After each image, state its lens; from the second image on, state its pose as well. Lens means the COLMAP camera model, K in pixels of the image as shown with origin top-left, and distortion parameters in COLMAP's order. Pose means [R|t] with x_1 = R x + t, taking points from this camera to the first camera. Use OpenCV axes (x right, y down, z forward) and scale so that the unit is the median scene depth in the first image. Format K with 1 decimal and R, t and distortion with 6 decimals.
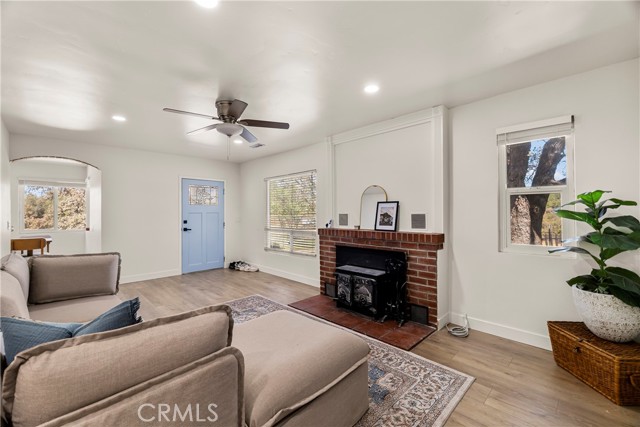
lens RADIAL K [[267.9, 0, 321.1], [0, 267.9, 213.3], [0, 0, 1]] dist [0.003364, 0.000133]
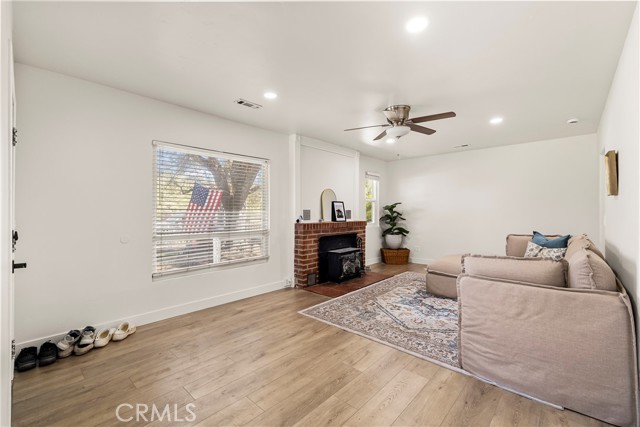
lens RADIAL K [[267.9, 0, 323.0], [0, 267.9, 210.0], [0, 0, 1]] dist [0.003364, 0.000133]
pose [[-0.037765, 0.002739, 0.999283, -1.084280], [-0.006440, 0.999975, -0.002984, 0.006421], [-0.999266, -0.006548, -0.037746, 1.017588]]
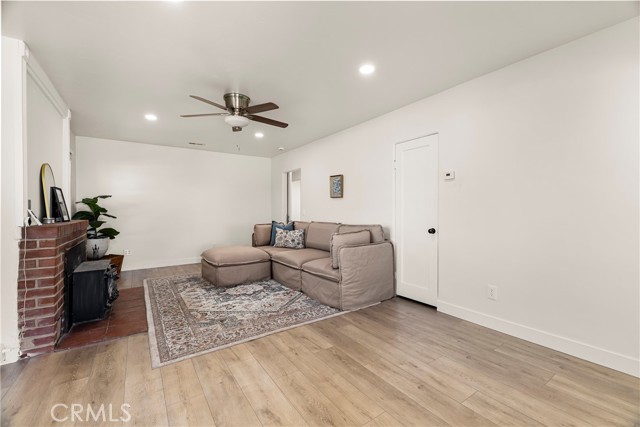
lens RADIAL K [[267.9, 0, 307.5], [0, 267.9, 213.3], [0, 0, 1]] dist [0.003364, 0.000133]
pose [[-0.976927, -0.004184, 0.213533, -0.635116], [-0.003332, 0.999985, 0.004346, 0.028899], [-0.213548, 0.003534, -0.976926, 1.495494]]
